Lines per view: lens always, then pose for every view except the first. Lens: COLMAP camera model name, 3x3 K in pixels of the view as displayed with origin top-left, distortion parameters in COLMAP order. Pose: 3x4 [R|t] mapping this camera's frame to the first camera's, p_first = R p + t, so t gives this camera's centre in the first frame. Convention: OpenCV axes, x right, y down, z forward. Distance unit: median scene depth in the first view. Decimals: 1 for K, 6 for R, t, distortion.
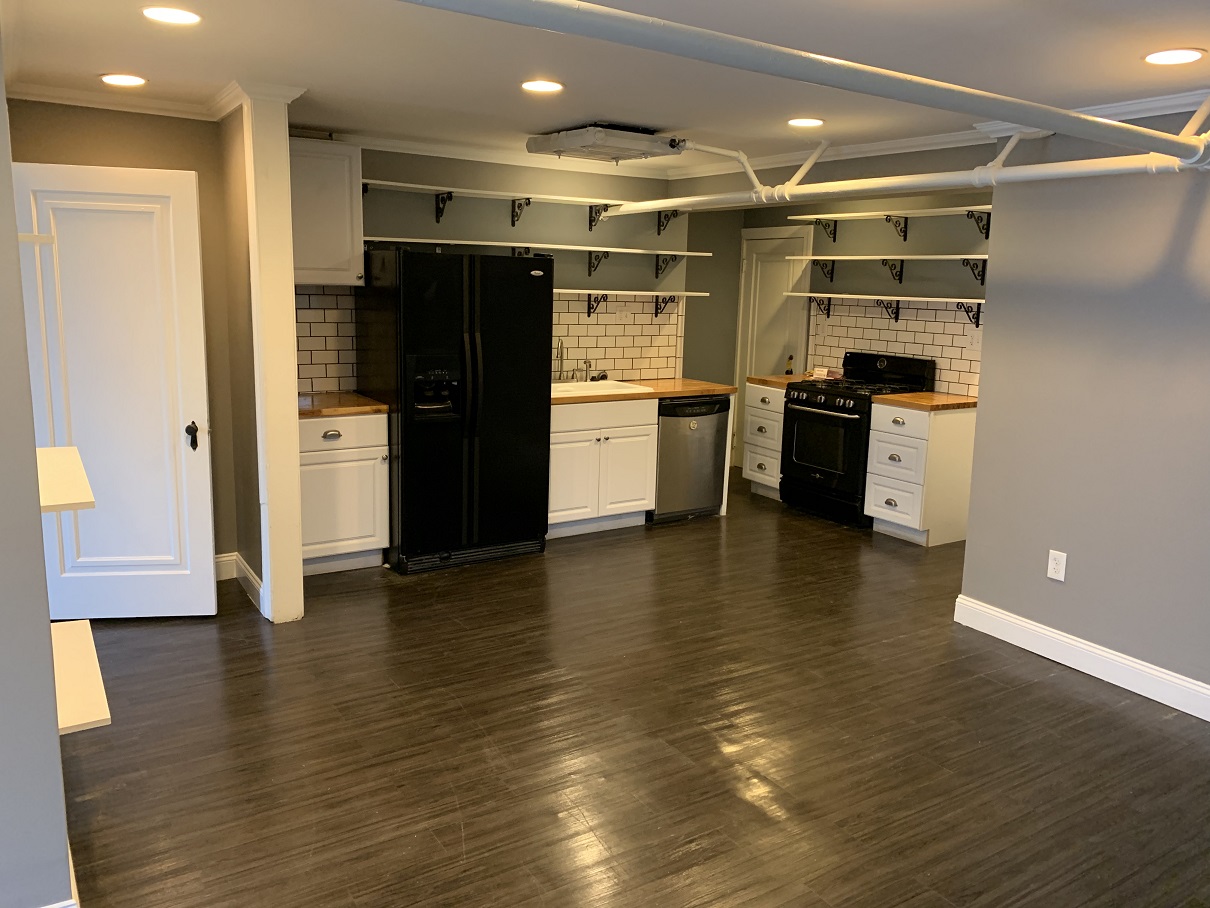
lens RADIAL K [[902.5, 0, 609.5], [0, 902.5, 430.3], [0, 0, 1]] dist [0.148464, -0.000891]
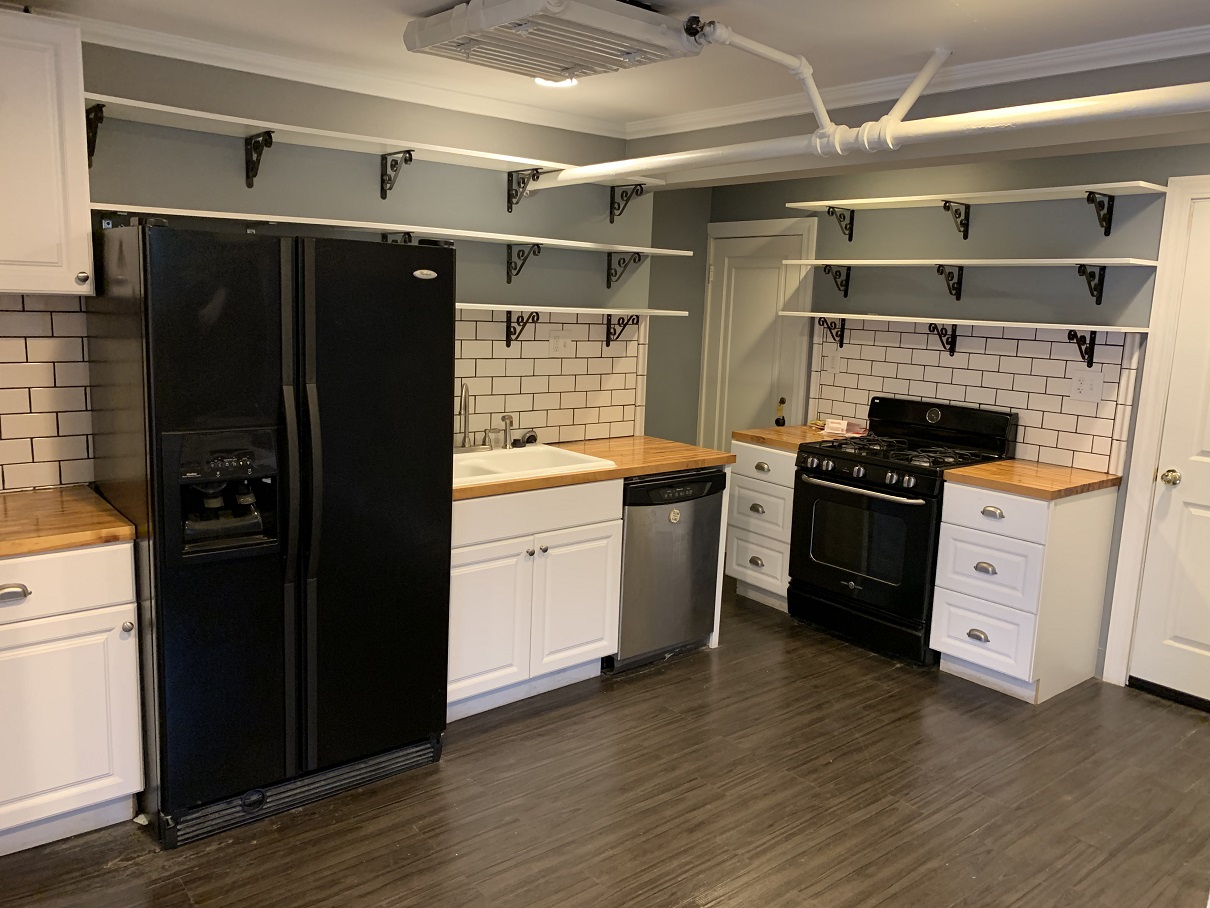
lens RADIAL K [[952.6, 0, 605.0], [0, 952.6, 454.0], [0, 0, 1]] dist [0.109884, -0.142070]
pose [[0.994410, -0.008422, 0.105252, -0.026909], [0.008195, 0.999963, 0.002592, -0.051821], [-0.105270, -0.001715, 0.994442, 0.328530]]
